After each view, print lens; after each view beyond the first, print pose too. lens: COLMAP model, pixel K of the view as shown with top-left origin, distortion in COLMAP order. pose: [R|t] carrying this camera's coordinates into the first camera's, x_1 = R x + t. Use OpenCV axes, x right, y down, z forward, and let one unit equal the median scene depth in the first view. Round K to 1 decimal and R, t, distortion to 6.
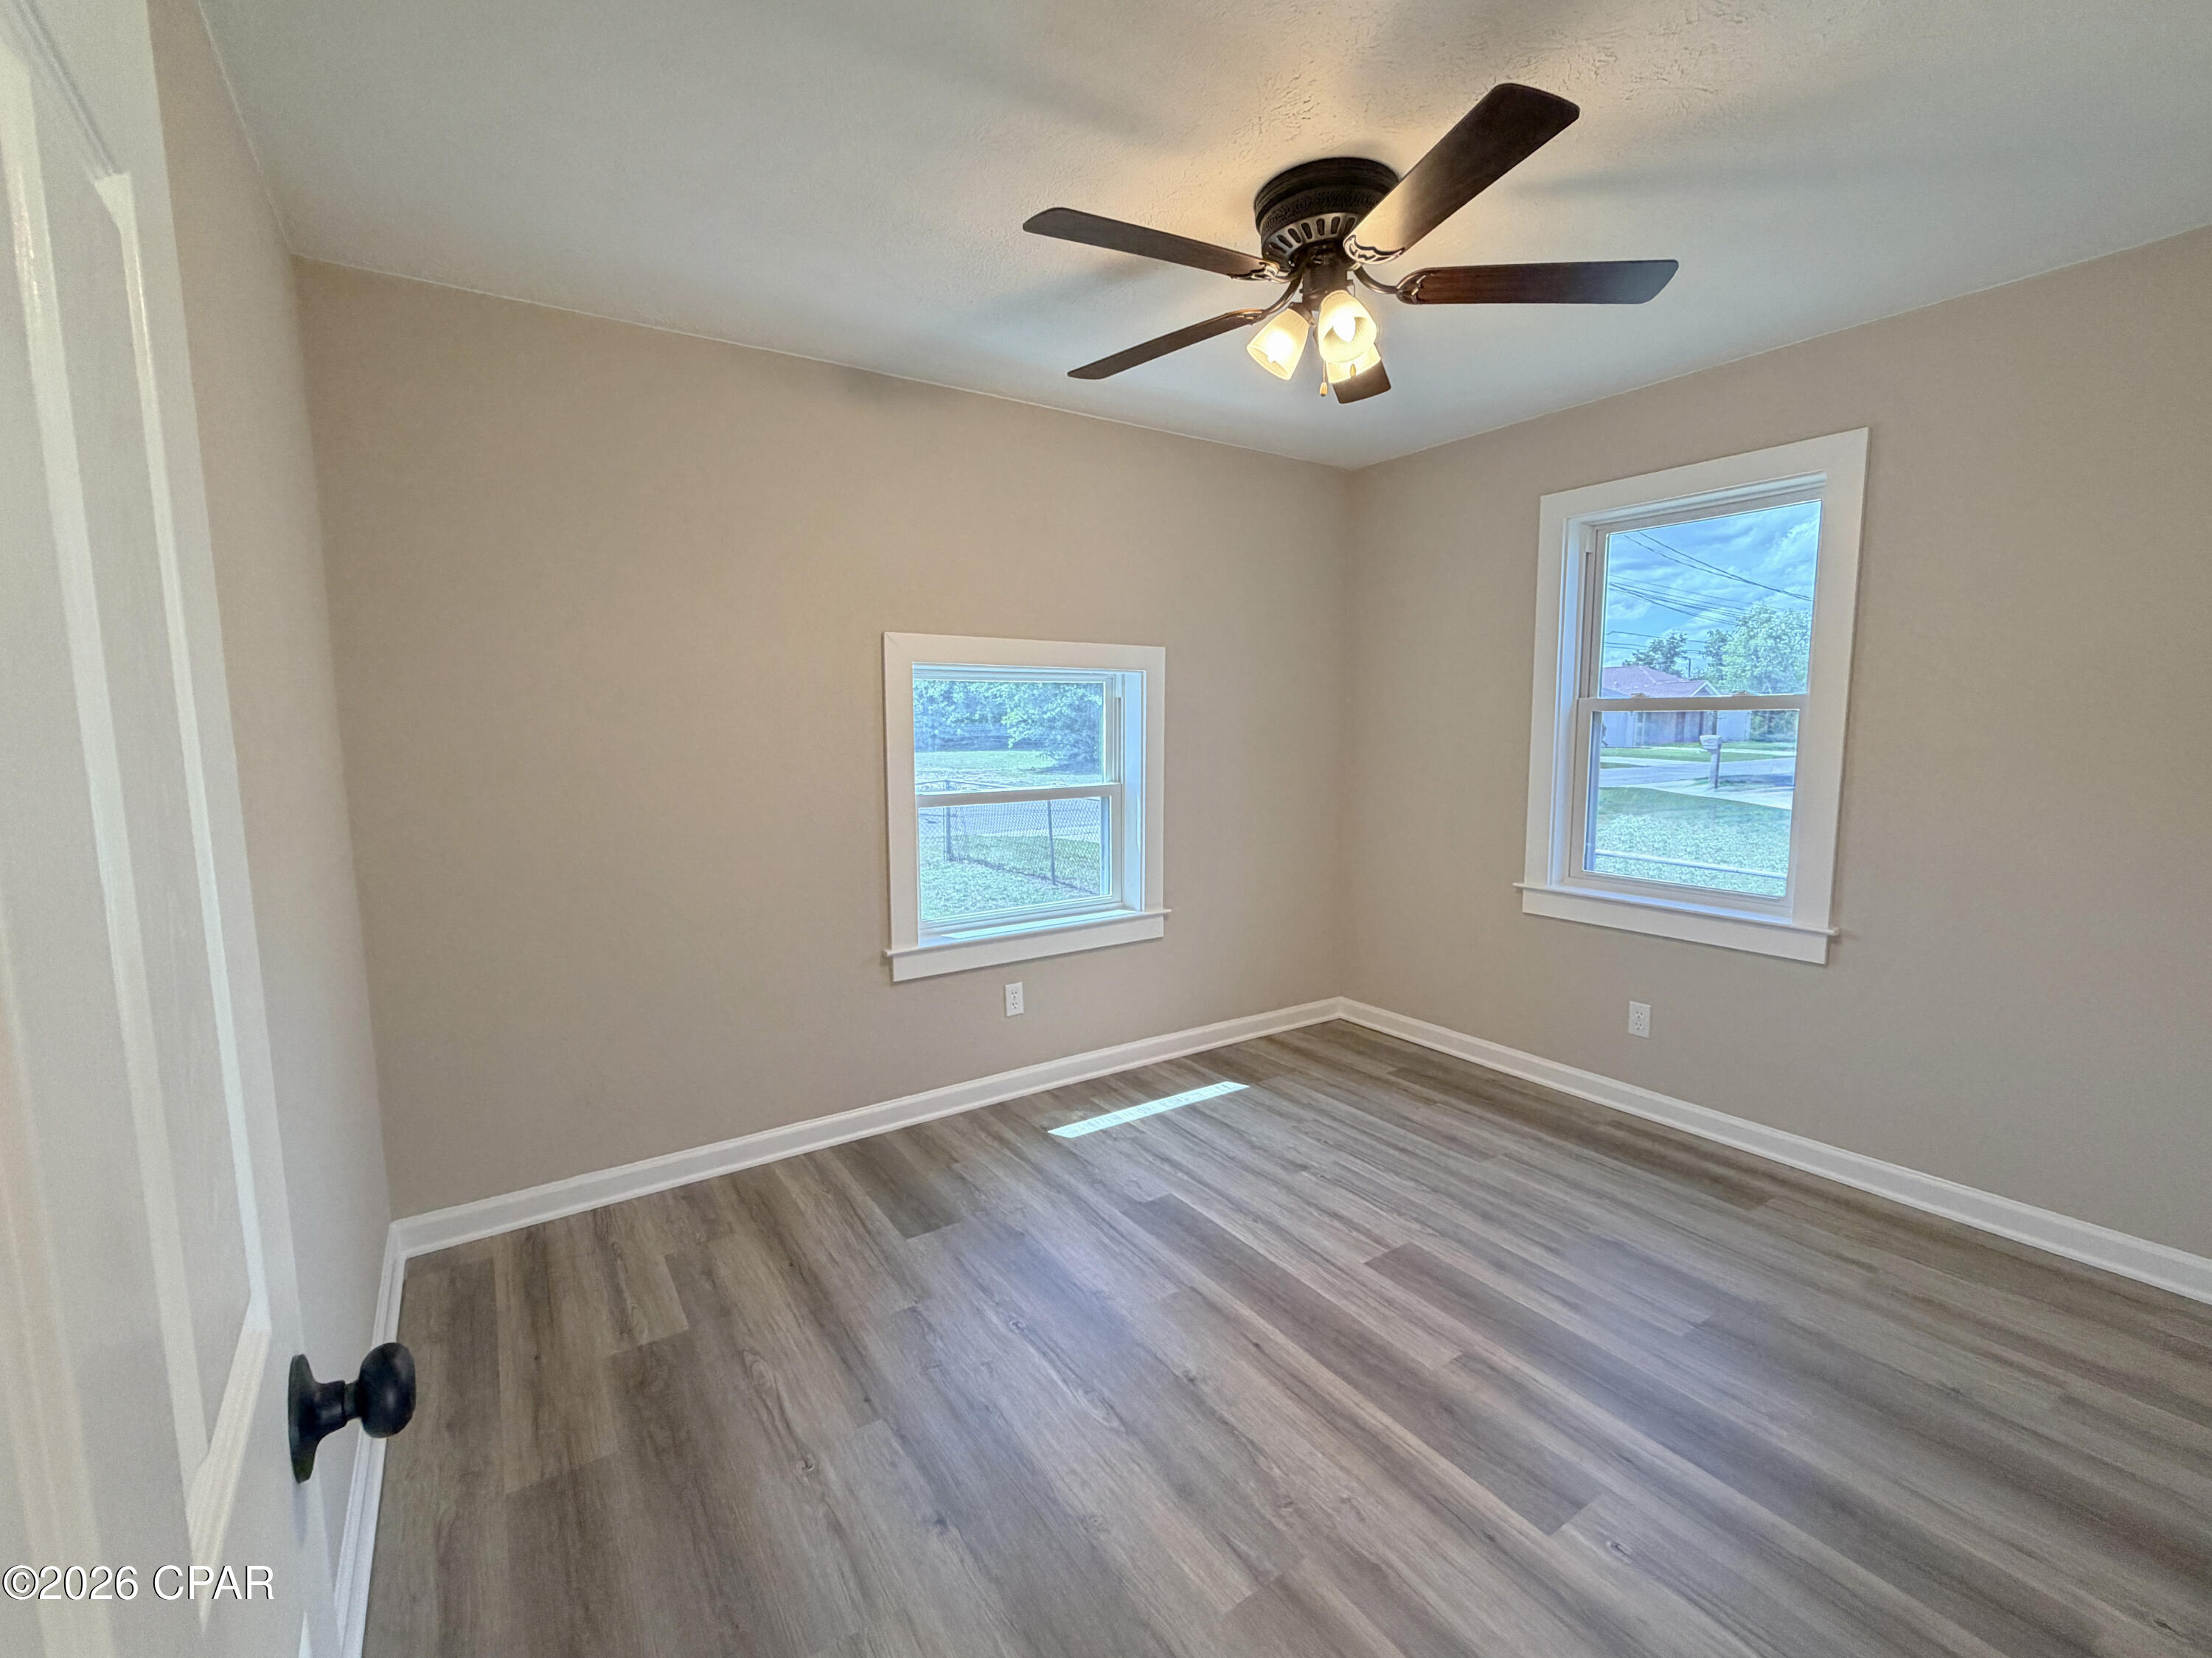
lens RADIAL K [[888.3, 0, 1112.0], [0, 888.3, 822.3], [0, 0, 1]] dist [0.000890, 0.000017]
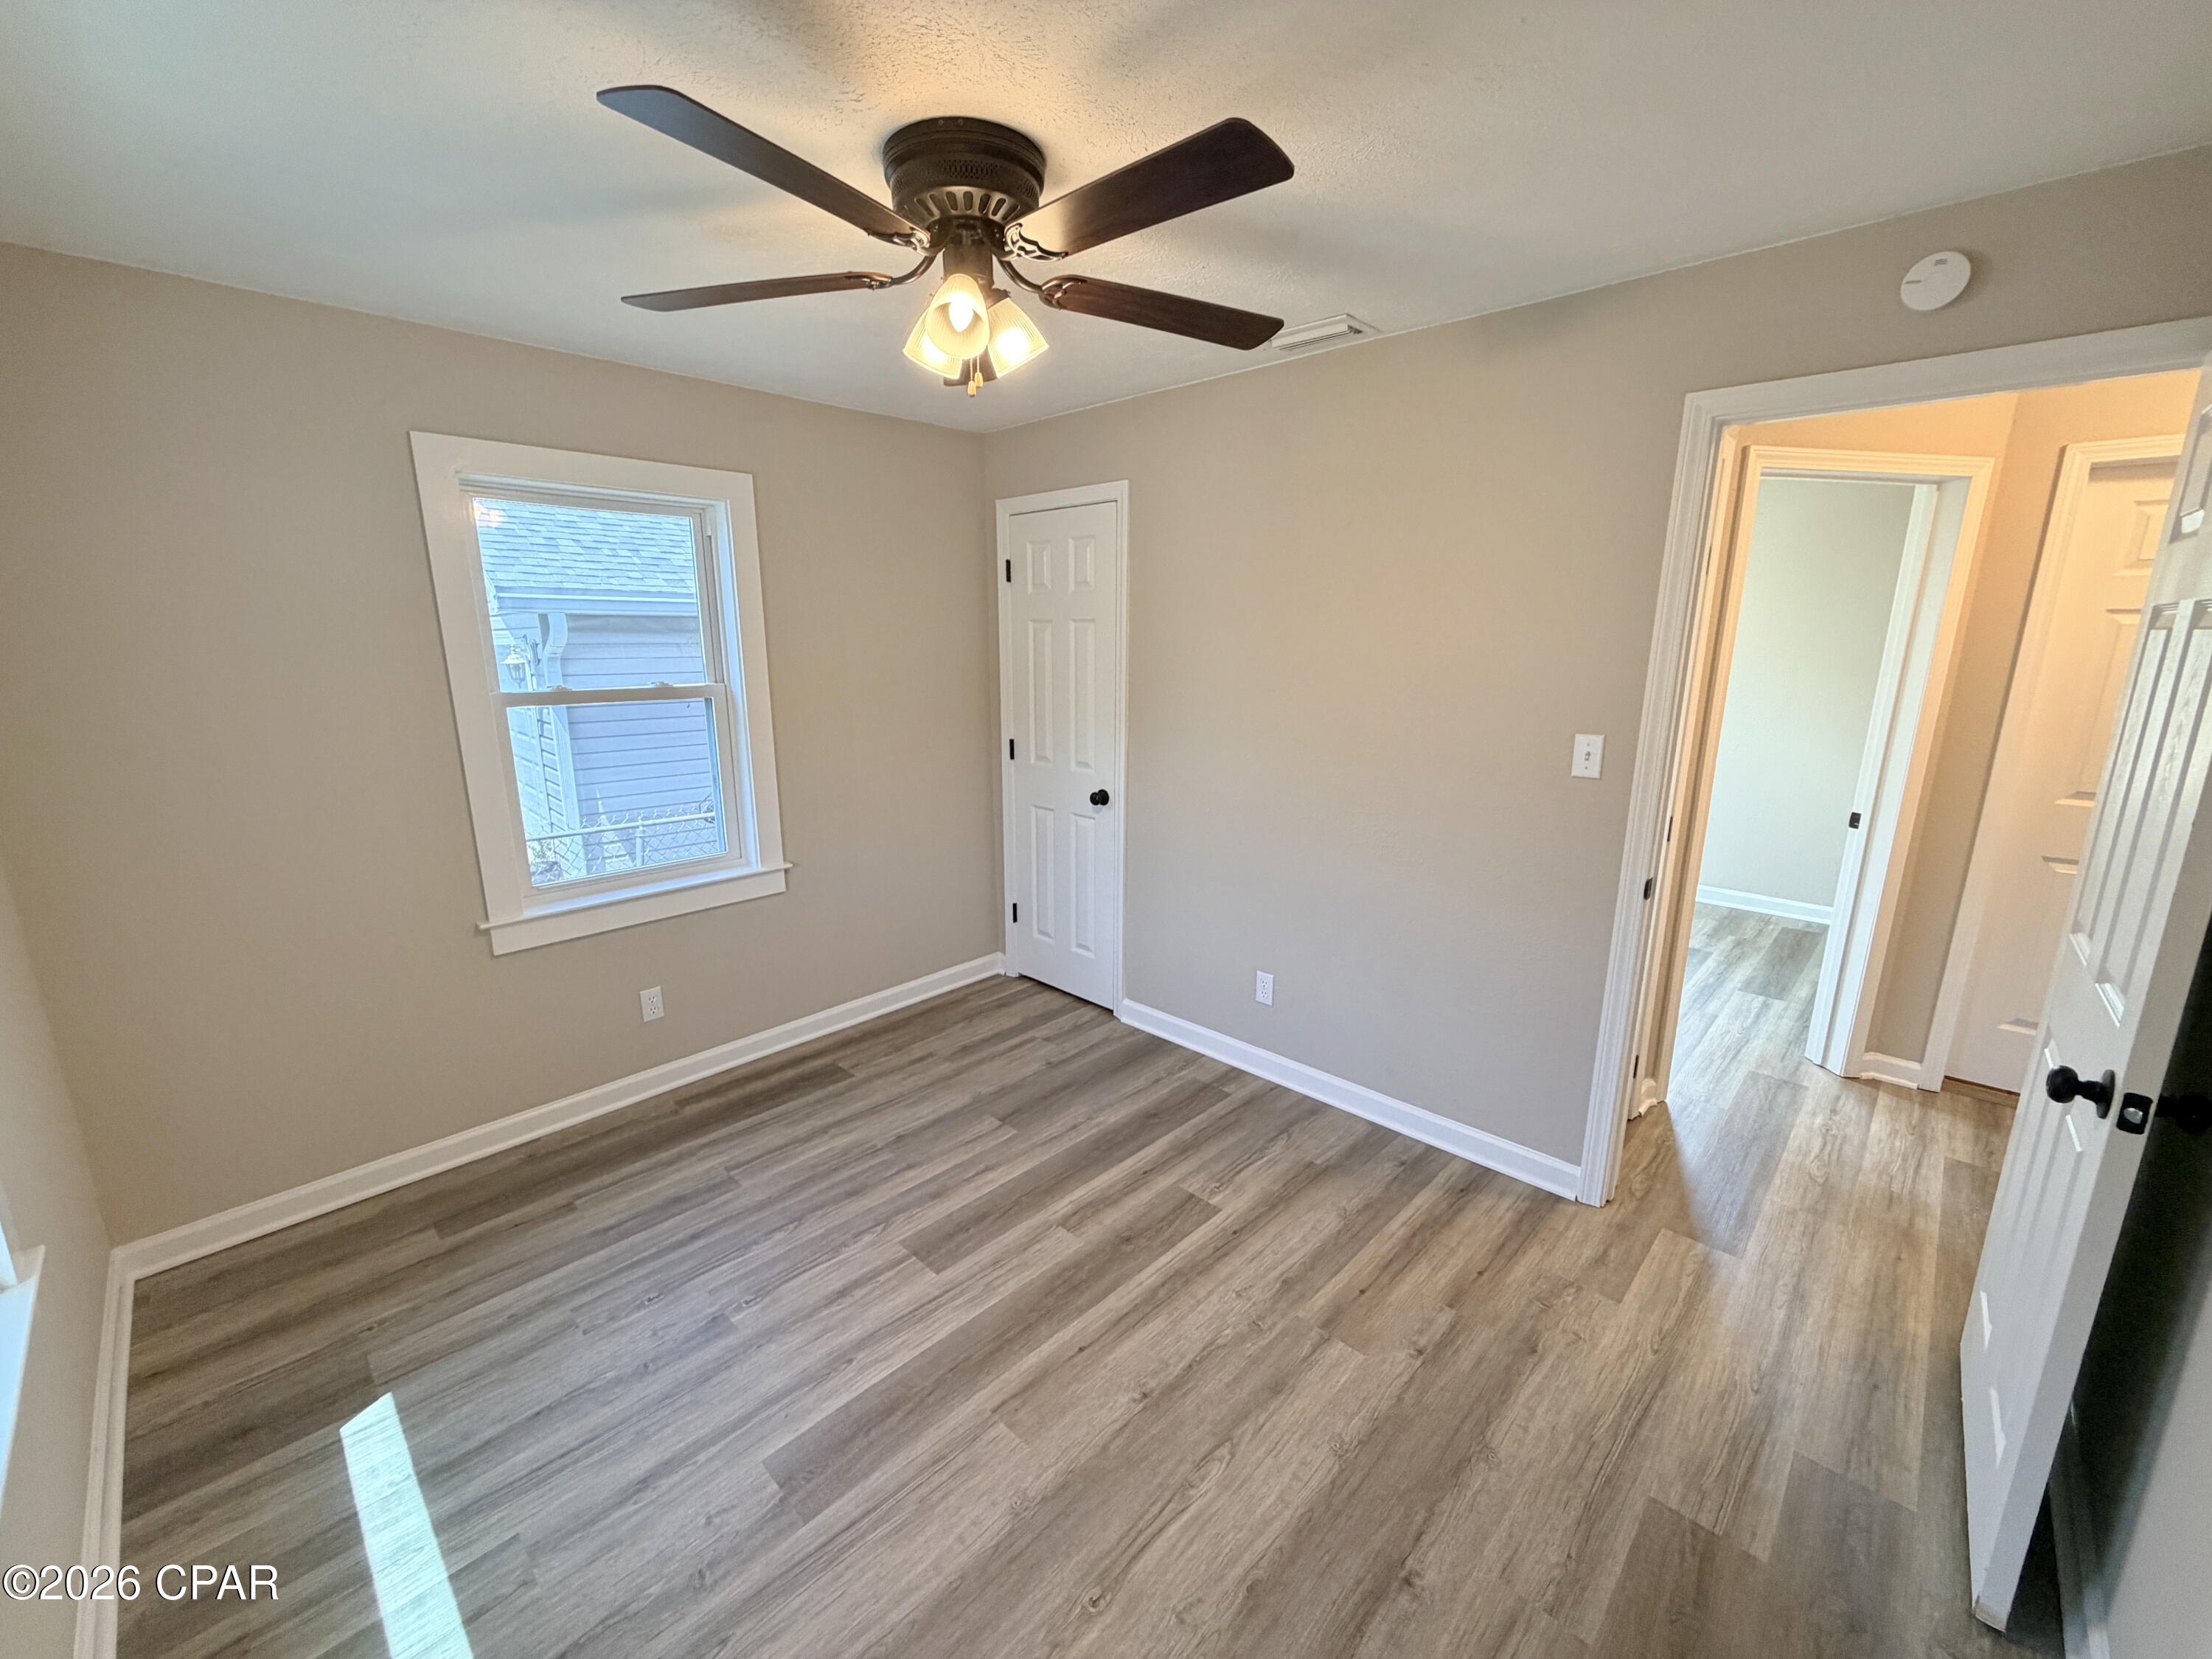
lens RADIAL K [[888.4, 0, 1112.0], [0, 888.4, 822.8], [0, 0, 1]] dist [0.000890, 0.000017]
pose [[-0.182350, -0.191489, 0.964407, -0.534129], [0.120517, 0.969103, 0.215208, -0.155702], [-0.975820, 0.155471, -0.153638, 0.781279]]
